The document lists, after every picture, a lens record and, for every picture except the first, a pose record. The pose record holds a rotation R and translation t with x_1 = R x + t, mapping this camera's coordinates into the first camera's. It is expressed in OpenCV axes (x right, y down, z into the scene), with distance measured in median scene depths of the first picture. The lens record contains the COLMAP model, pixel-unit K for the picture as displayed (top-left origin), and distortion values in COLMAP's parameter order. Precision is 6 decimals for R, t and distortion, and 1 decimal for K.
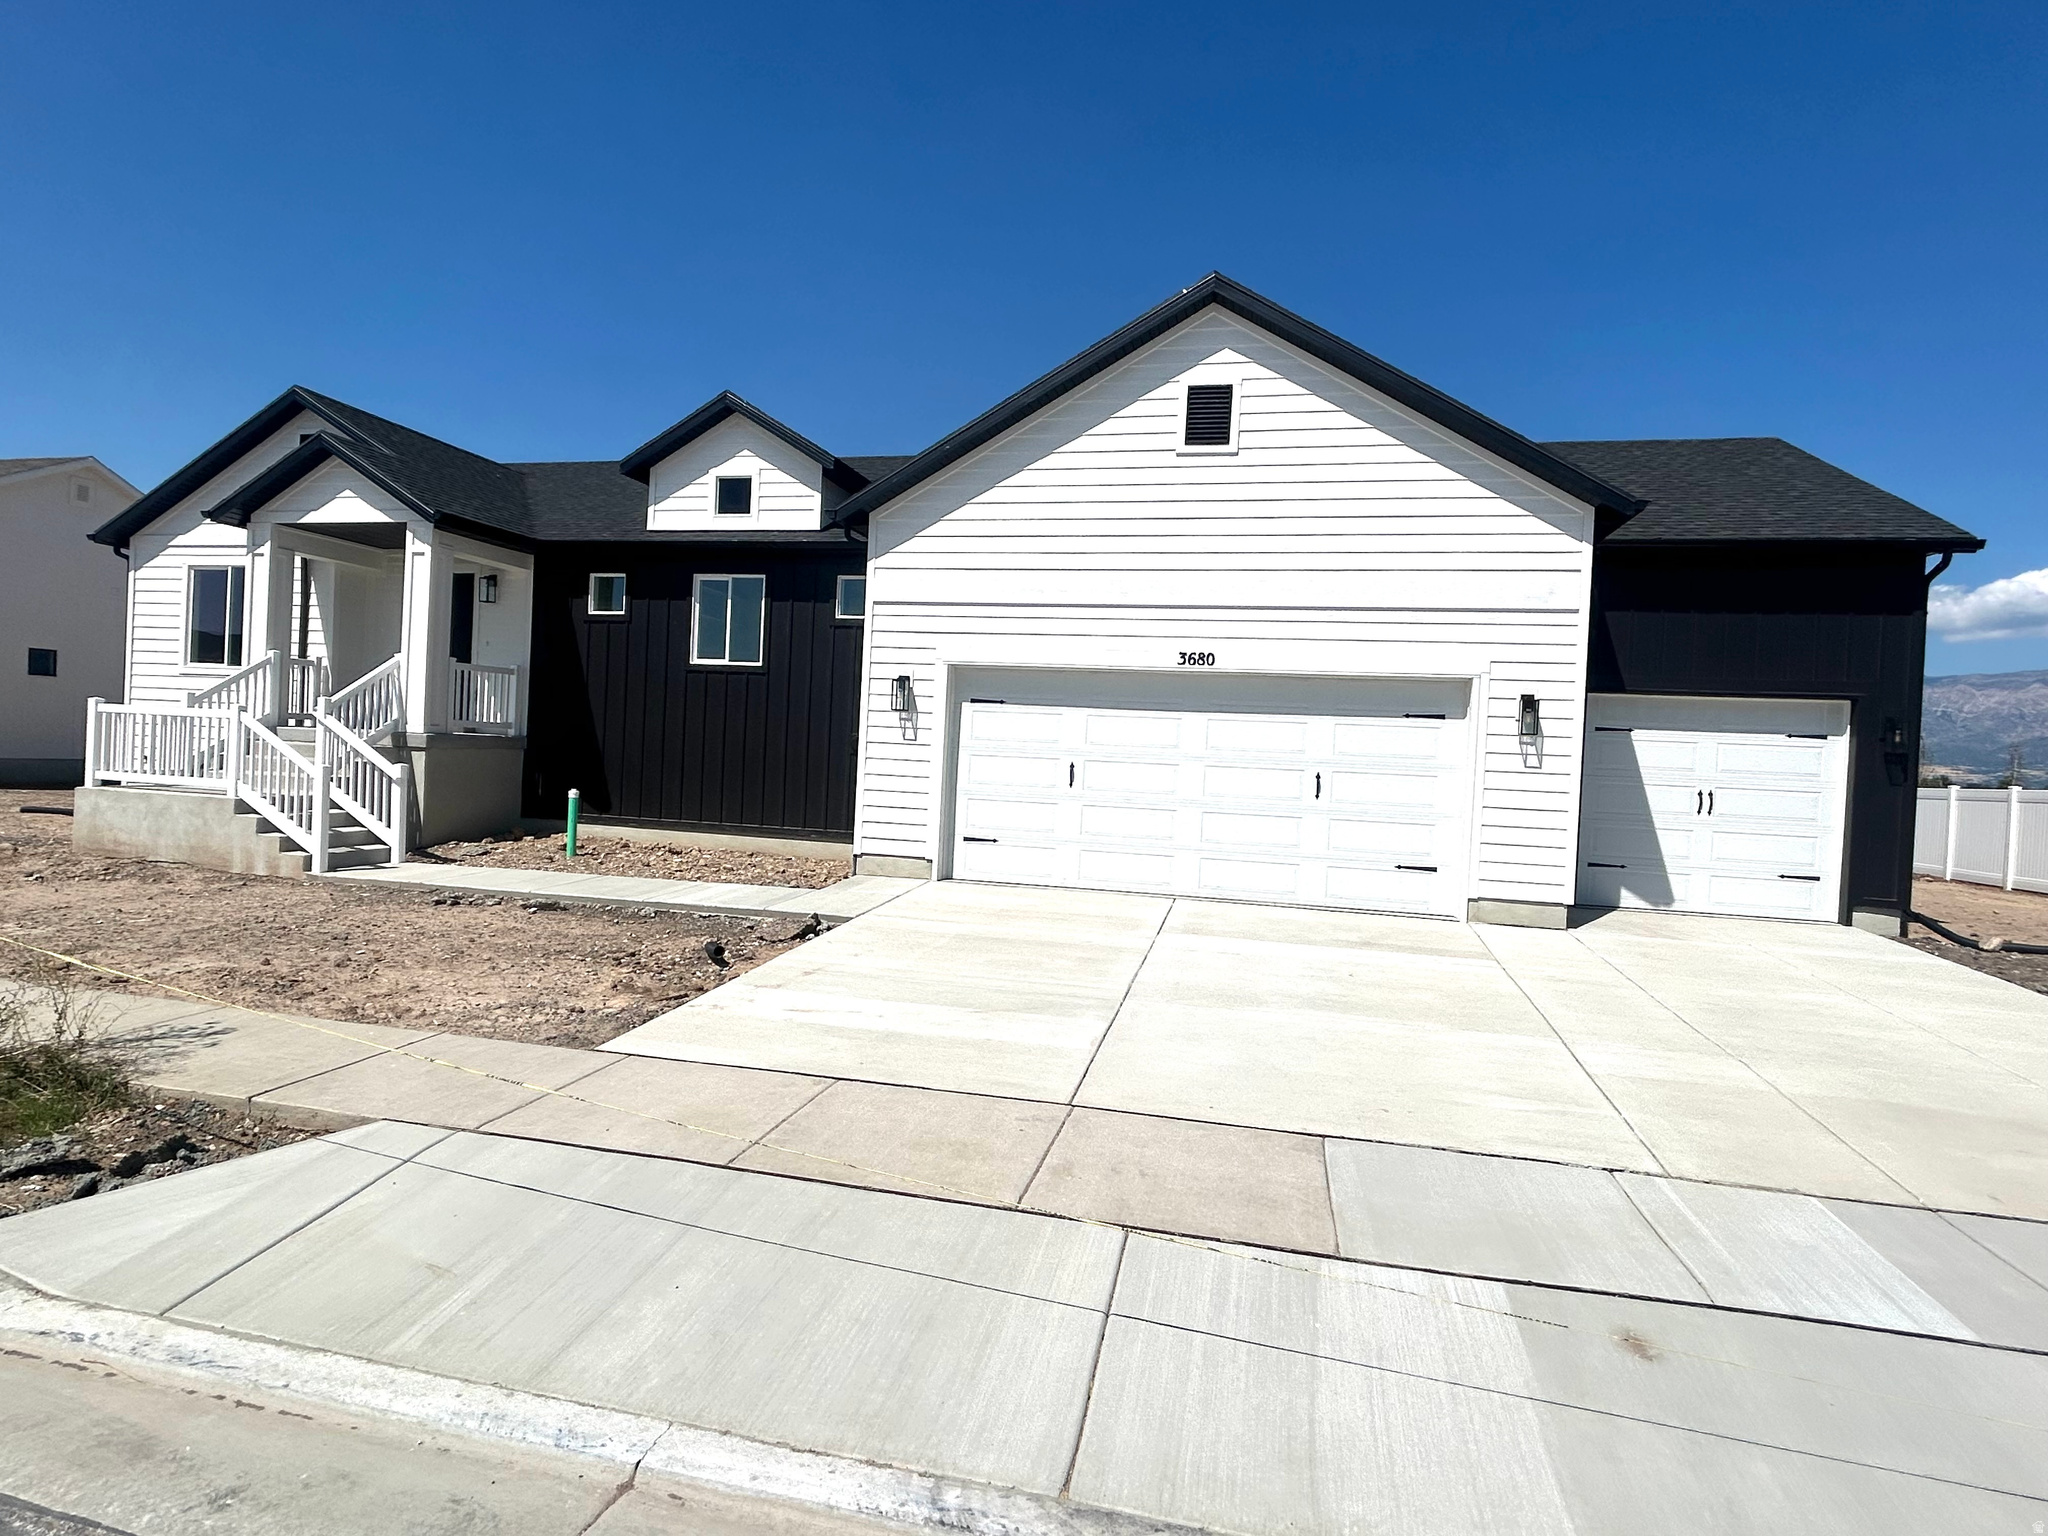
lens RADIAL K [[1070.8, 0, 1024.0], [0, 1070.8, 768.0], [0, 0, 1]] dist [-0.002550, -0.000602]
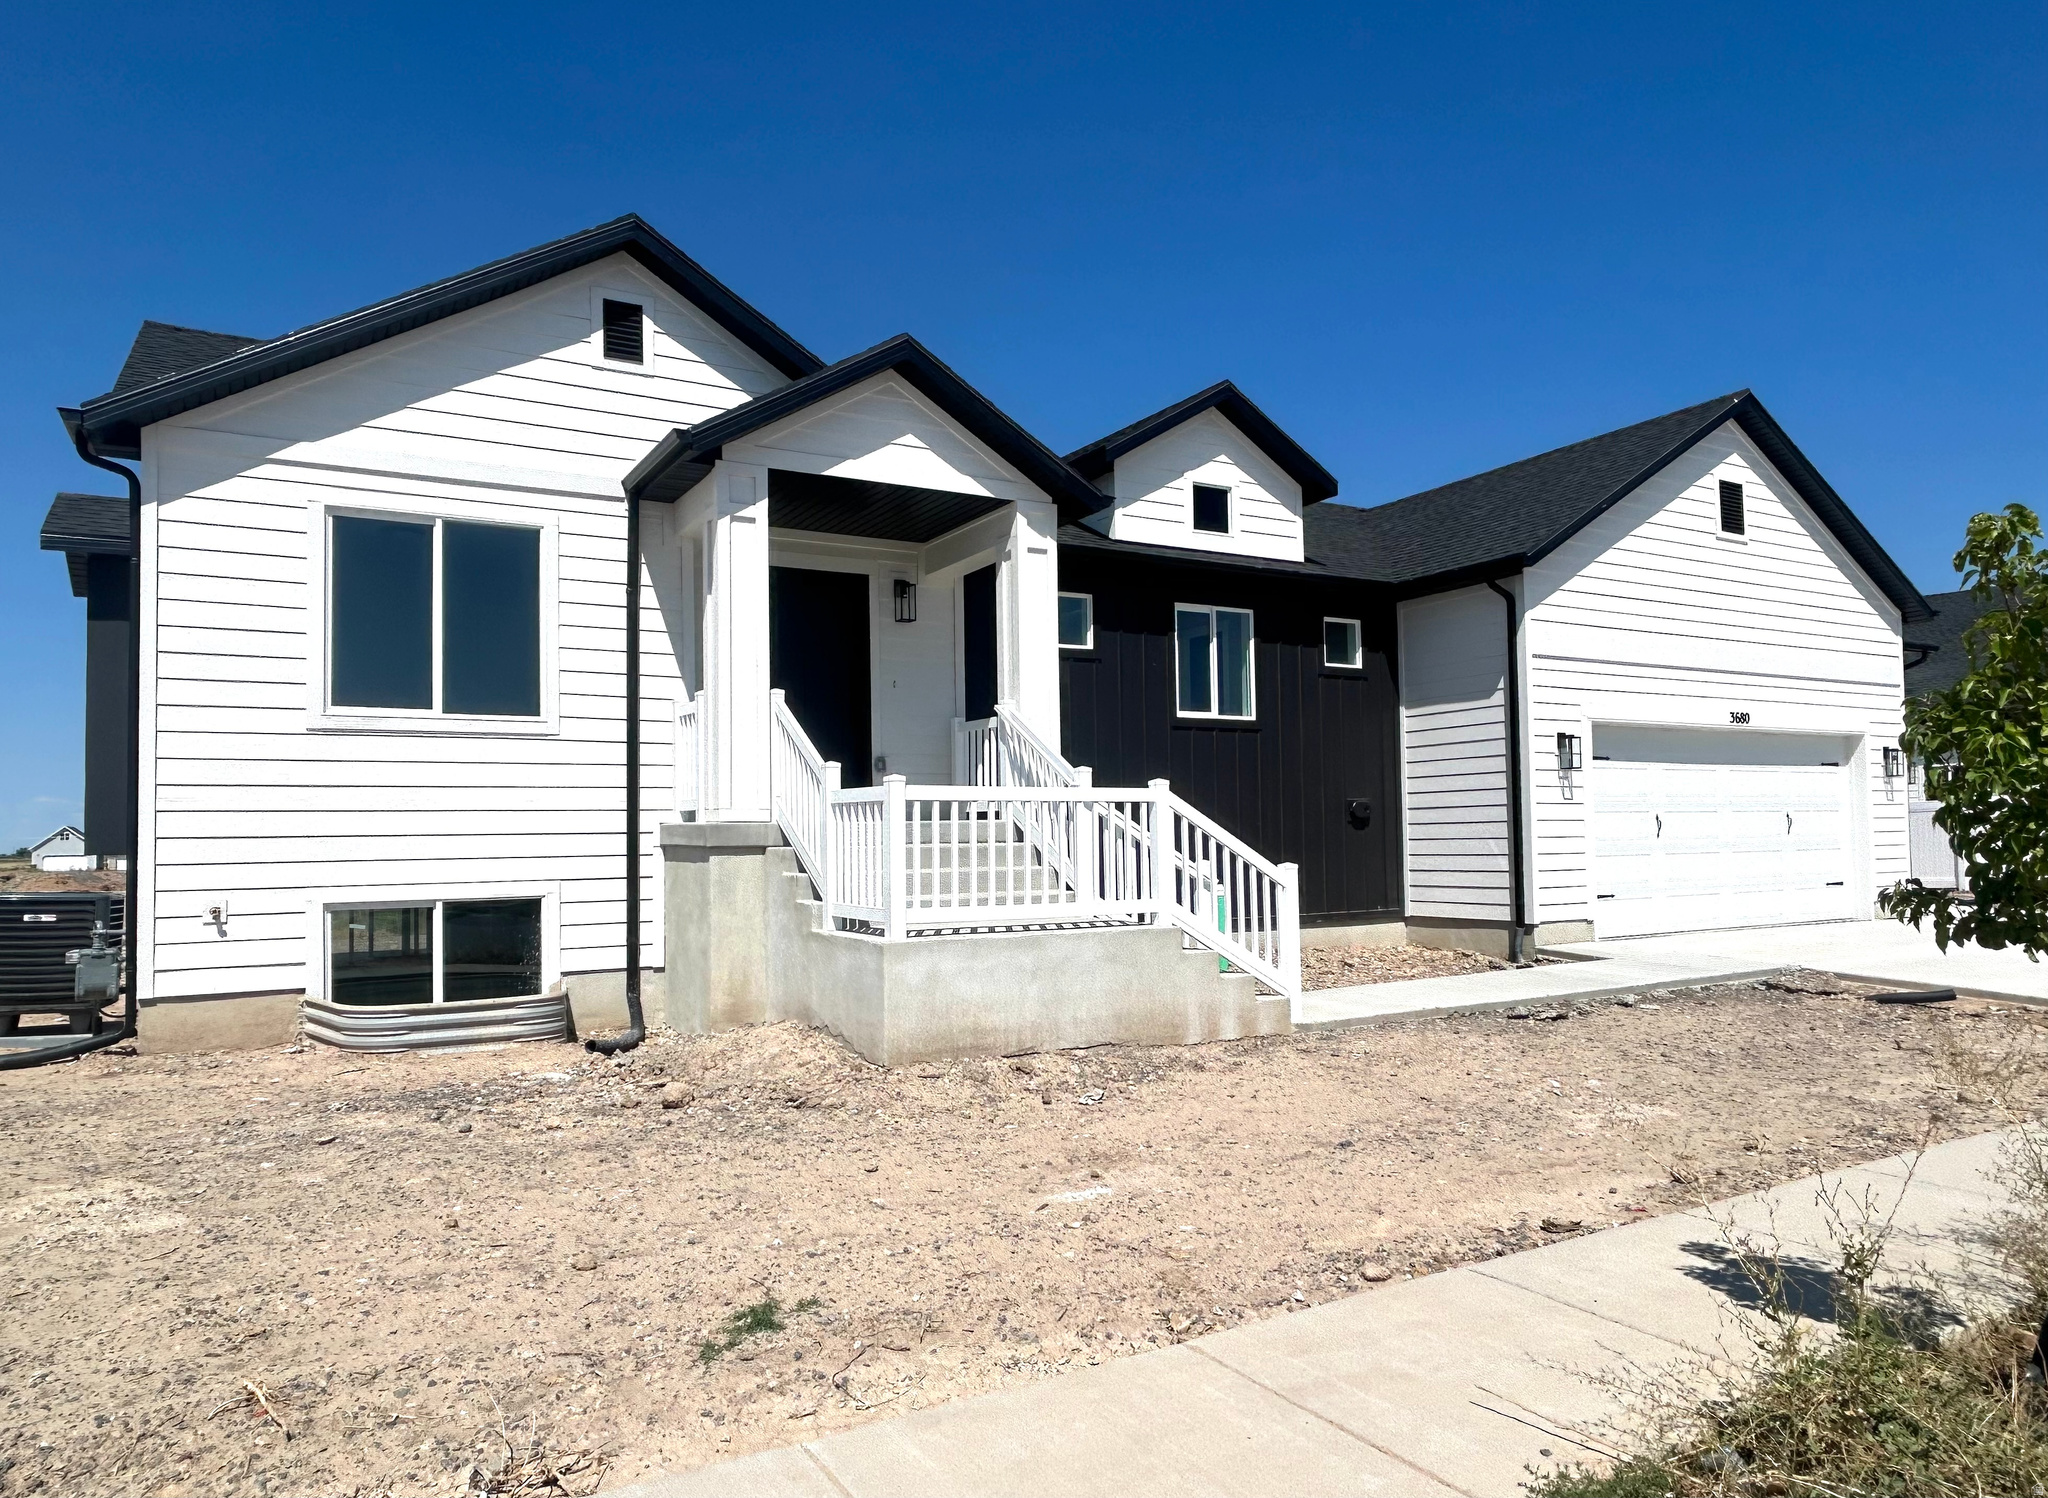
lens RADIAL K [[1309.9, 0, 1023.9], [0, 1309.9, 798.5], [0, 0, 1]] dist [-0.000327, -0.000103]
pose [[0.729912, -0.035190, 0.682635, -1.092497], [0.057583, 0.998290, -0.010109, -0.036925], [-0.681112, 0.046687, 0.730690, 0.403045]]
